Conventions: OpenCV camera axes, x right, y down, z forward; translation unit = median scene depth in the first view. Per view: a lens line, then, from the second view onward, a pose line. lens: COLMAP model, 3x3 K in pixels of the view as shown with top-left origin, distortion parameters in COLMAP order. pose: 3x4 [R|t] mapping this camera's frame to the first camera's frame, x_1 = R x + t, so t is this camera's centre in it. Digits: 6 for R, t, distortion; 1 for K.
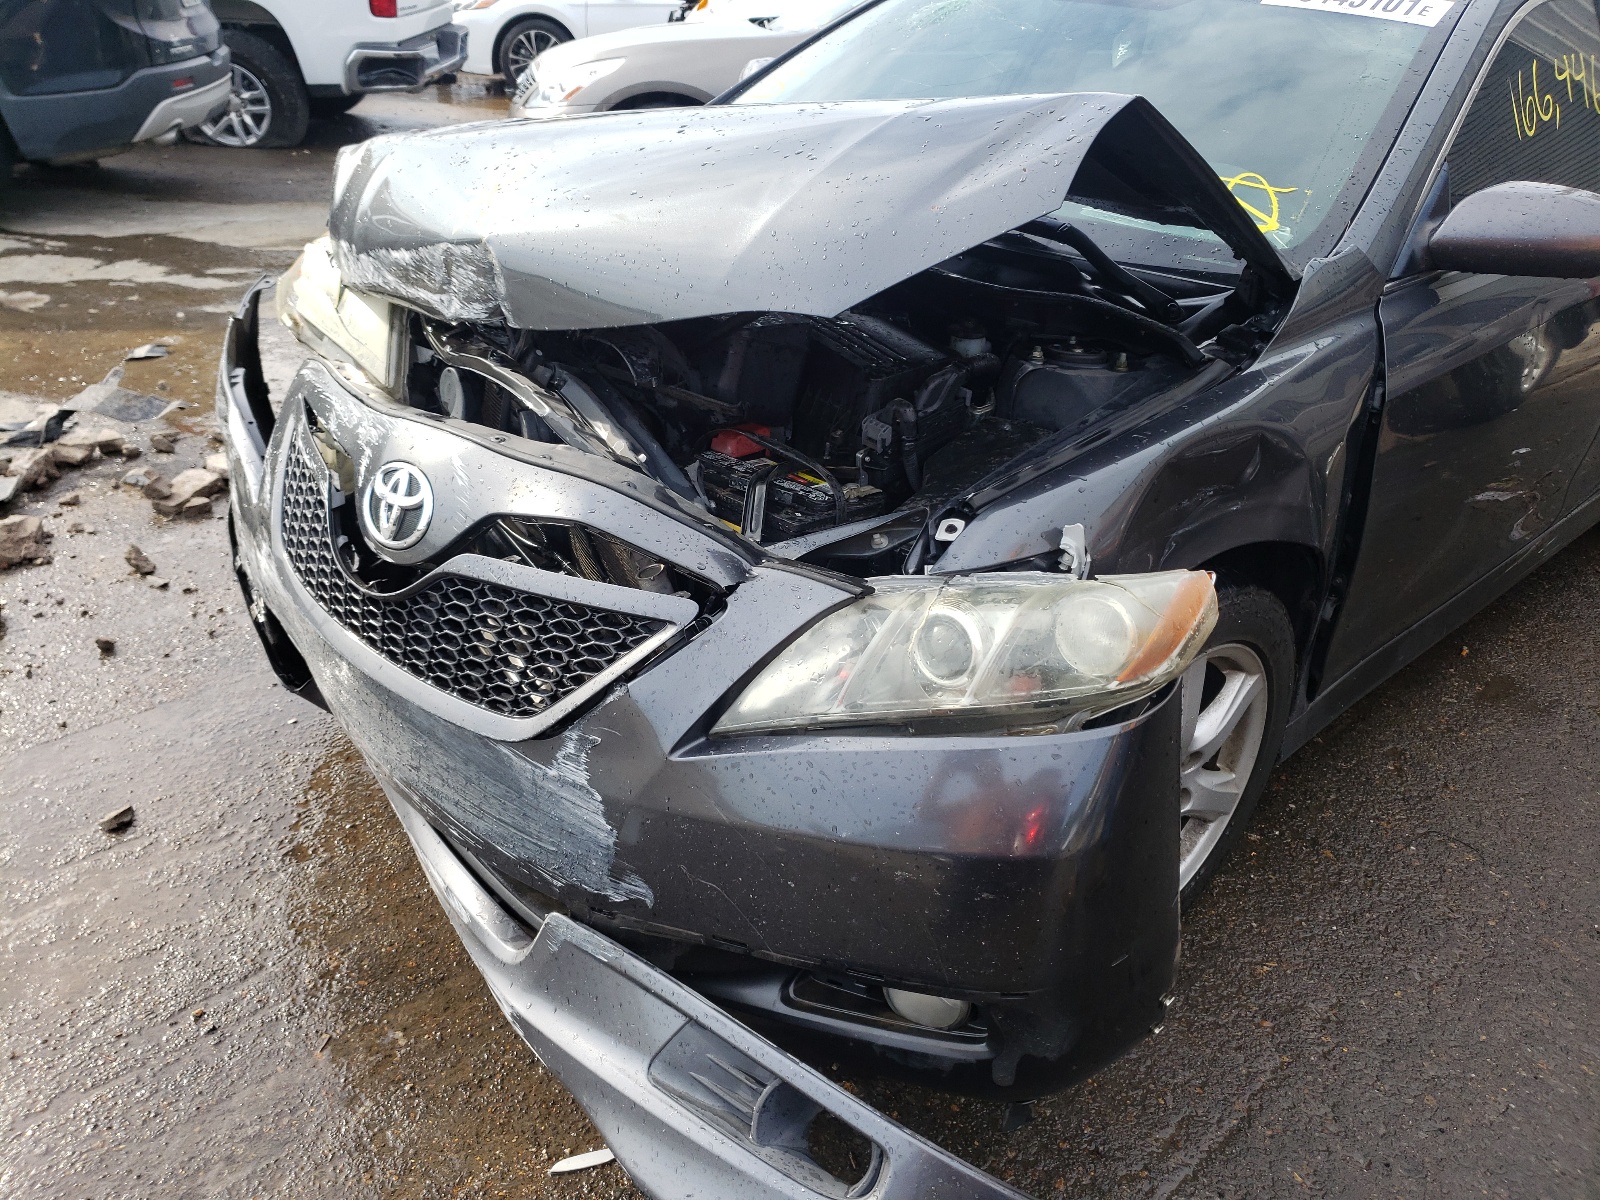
lens RADIAL K [[1219.0, 0, 788.2], [0, 1219.0, 569.1], [0, 0, 1]] dist [-0.000925, -0.002826]
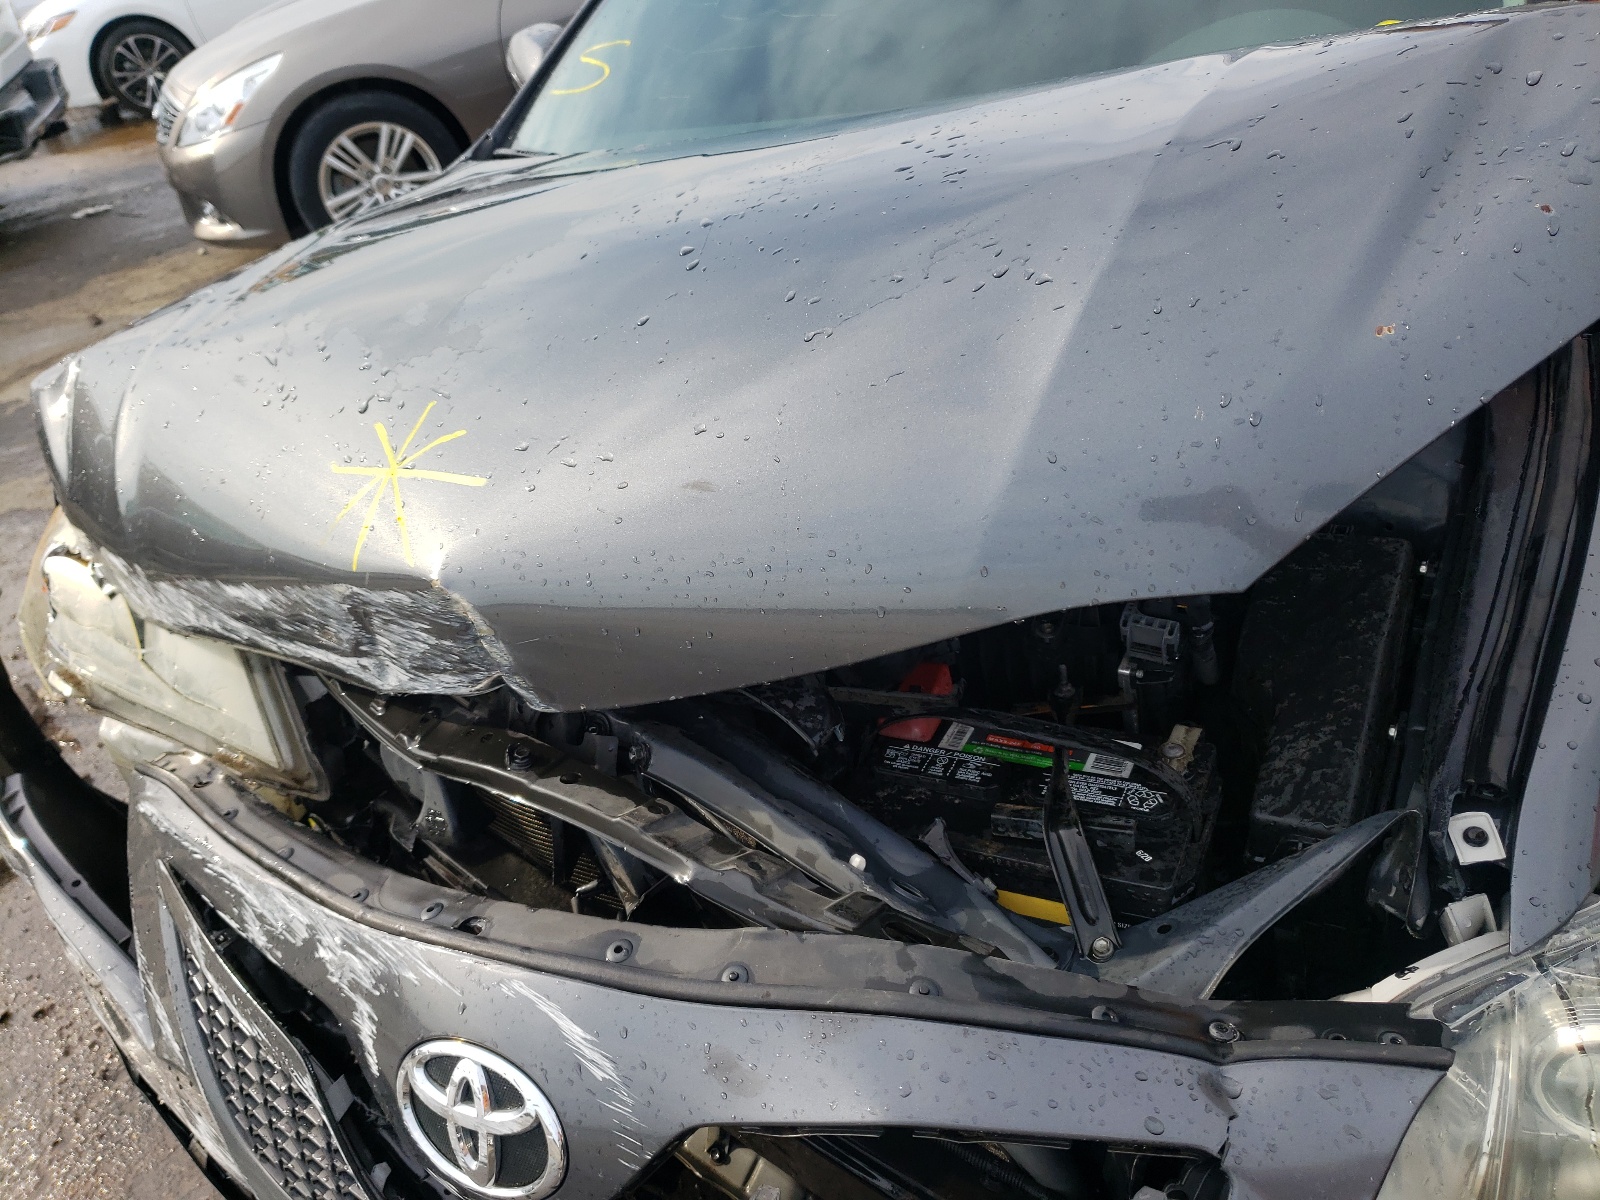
lens RADIAL K [[1237.5, 0, 800.0], [0, 1237.5, 600.0], [0, 0, 1]] dist [-0.003593, -0.005199]
pose [[0.931459, -0.339250, 0.131502, -0.166210], [0.323616, 0.937661, 0.126744, -0.267539], [-0.166302, -0.075501, 0.983180, 0.416082]]
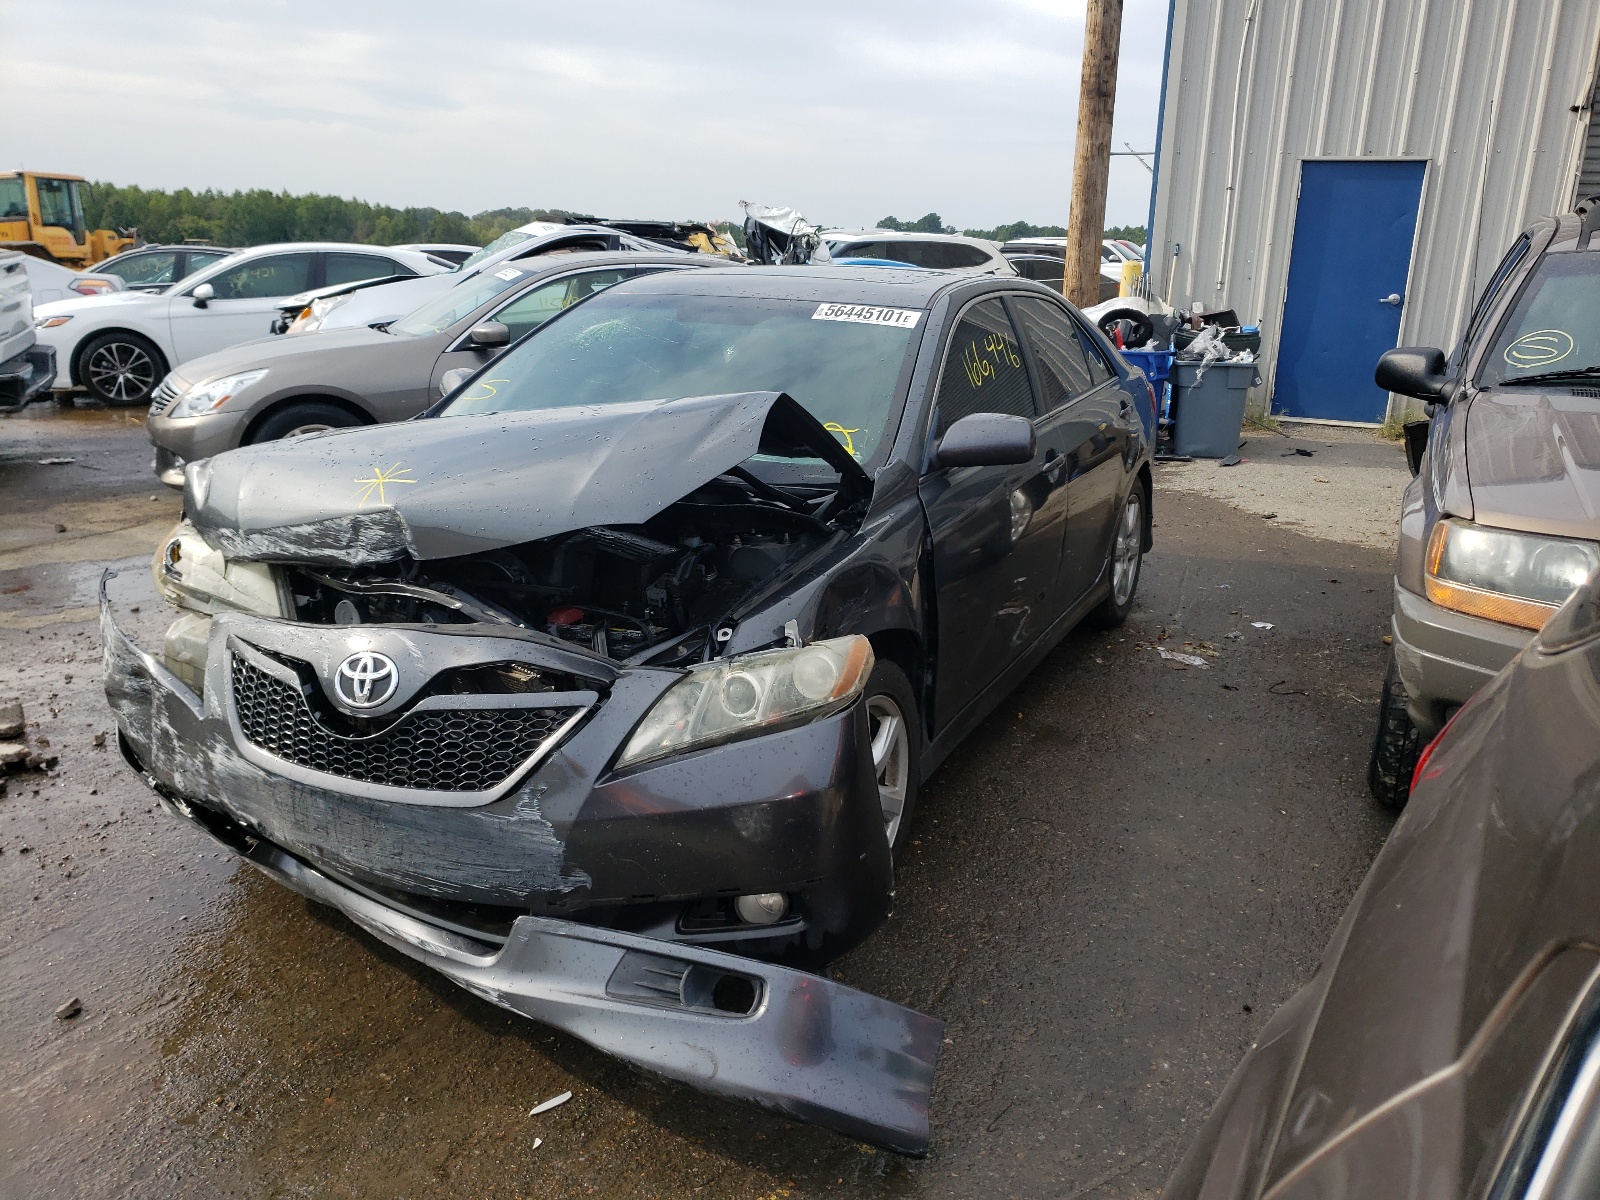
lens RADIAL K [[1219.0, 0, 788.2], [0, 1219.0, 569.1], [0, 0, 1]] dist [-0.000925, -0.002826]
pose [[0.936745, -0.127144, 0.326104, -0.279786], [0.190180, 0.967048, -0.169260, 0.157339], [-0.293838, 0.220572, 0.930058, -0.554926]]
